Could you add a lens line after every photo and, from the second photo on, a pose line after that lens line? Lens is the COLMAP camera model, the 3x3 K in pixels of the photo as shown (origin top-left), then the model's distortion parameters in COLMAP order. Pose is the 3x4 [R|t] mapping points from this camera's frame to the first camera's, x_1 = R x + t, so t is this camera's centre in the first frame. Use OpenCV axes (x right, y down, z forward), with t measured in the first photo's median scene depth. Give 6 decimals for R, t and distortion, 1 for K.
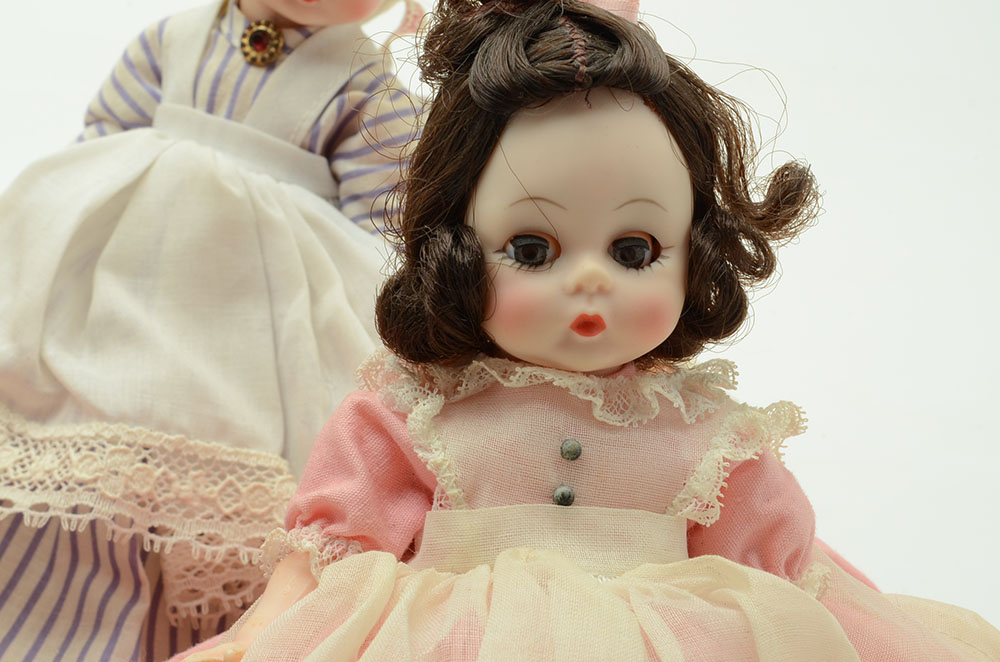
lens RADIAL K [[2315.6, 0, 475.5], [0, 2315.6, 331.0], [0, 0, 1]] dist [0.107751, -0.044750]
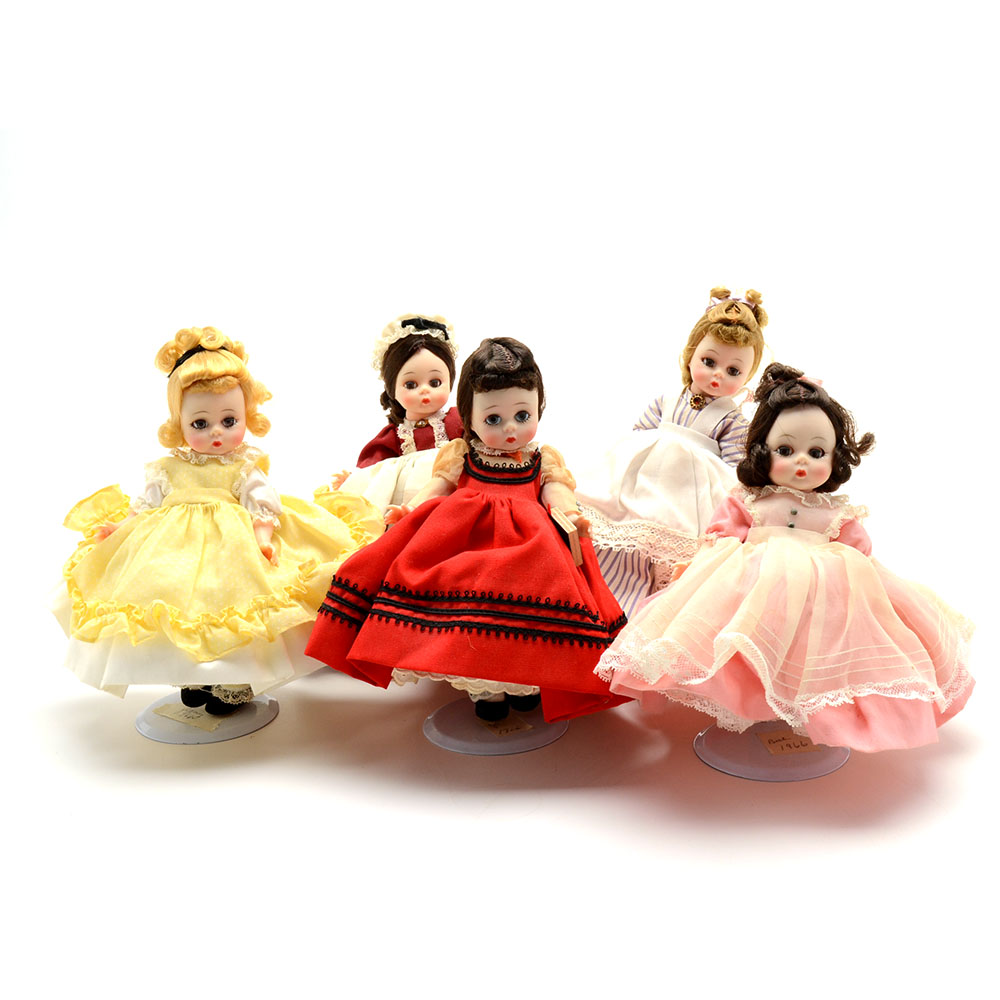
lens RADIAL K [[1364.1, 0, 500.0], [0, 1364.1, 500.0], [0, 0, 1]] dist [-0.055153, -0.013141]
pose [[0.979028, 0.051357, -0.197146, 0.009493], [-0.071442, 0.992799, -0.096156, 0.194716], [0.190788, 0.108224, 0.975647, -0.757927]]
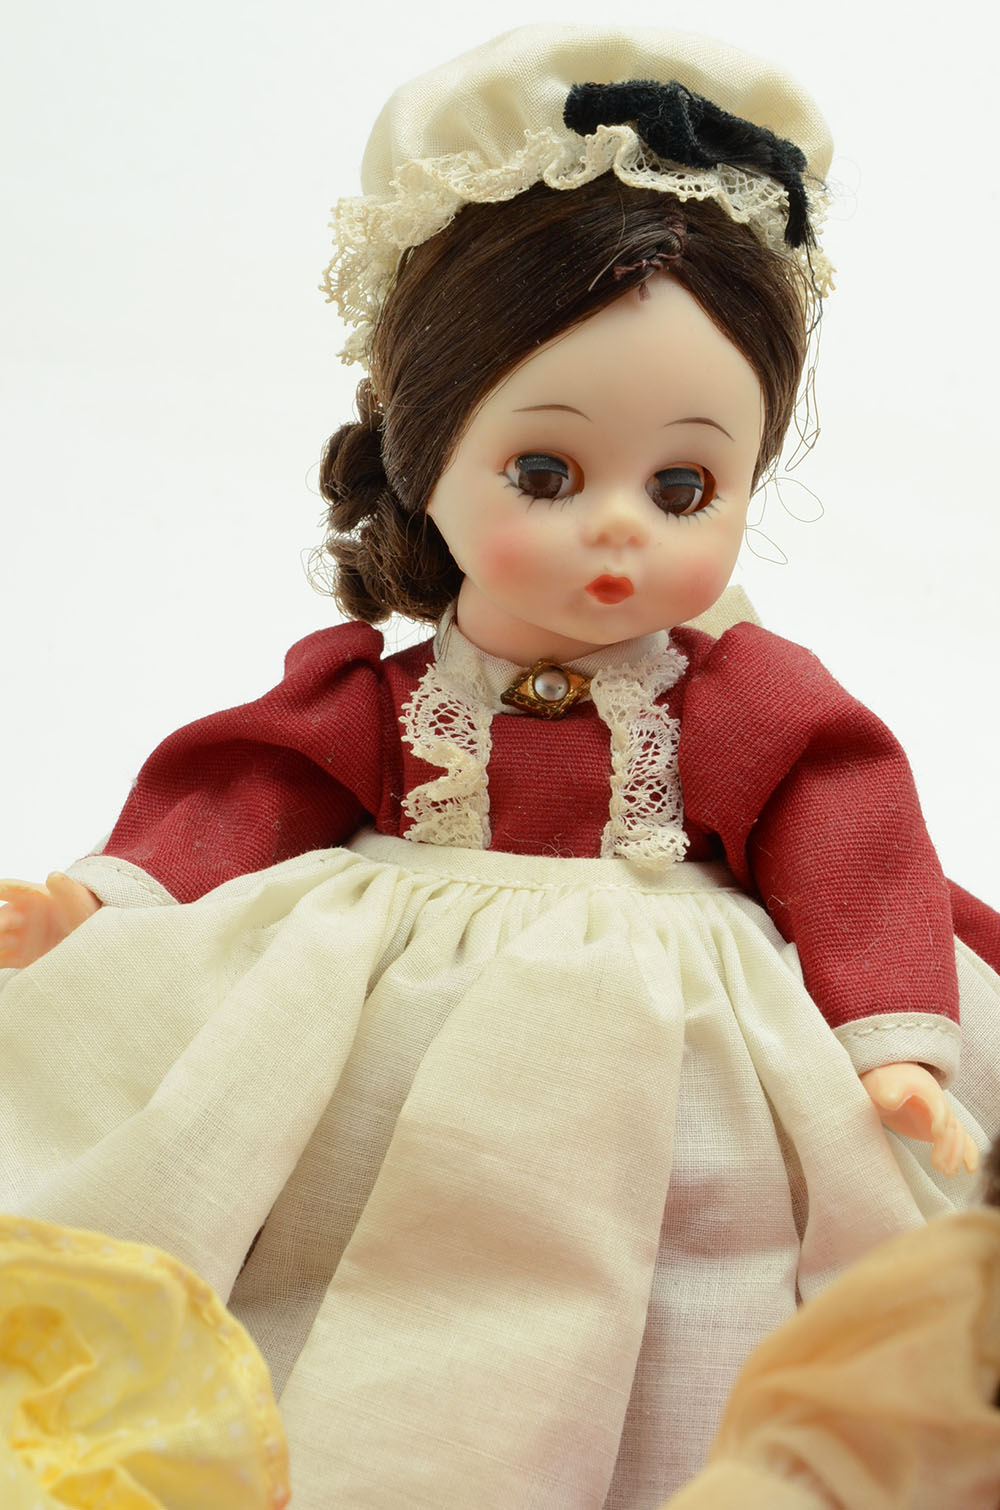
lens RADIAL K [[3496.5, 0, 500.0], [0, 3496.5, 755.0], [0, 0, 1]] dist [0.107751, -0.044750]
pose [[0.954464, 0.281264, -0.099447, -0.407259], [-0.277957, 0.959493, 0.045962, -0.112248], [0.108346, -0.016227, 0.993981, 0.236944]]
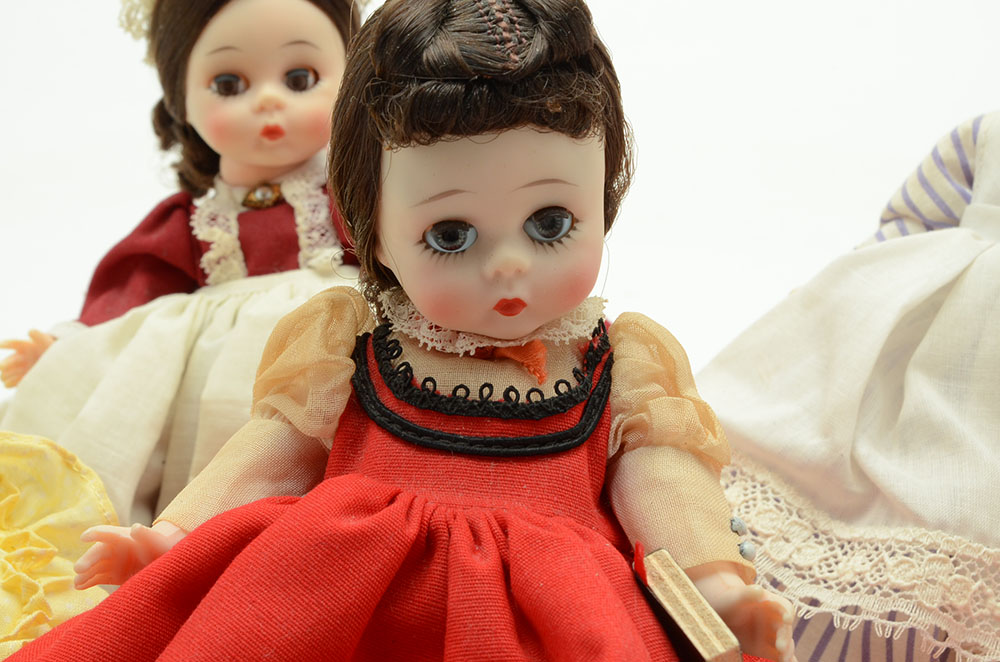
lens RADIAL K [[2315.6, 0, 475.5], [0, 2315.6, 331.0], [0, 0, 1]] dist [0.107751, -0.044750]
pose [[0.973750, 0.071924, -0.215957, -0.135687], [-0.082899, 0.995665, -0.042187, 0.013883], [0.211987, 0.058982, 0.975491, 0.017335]]
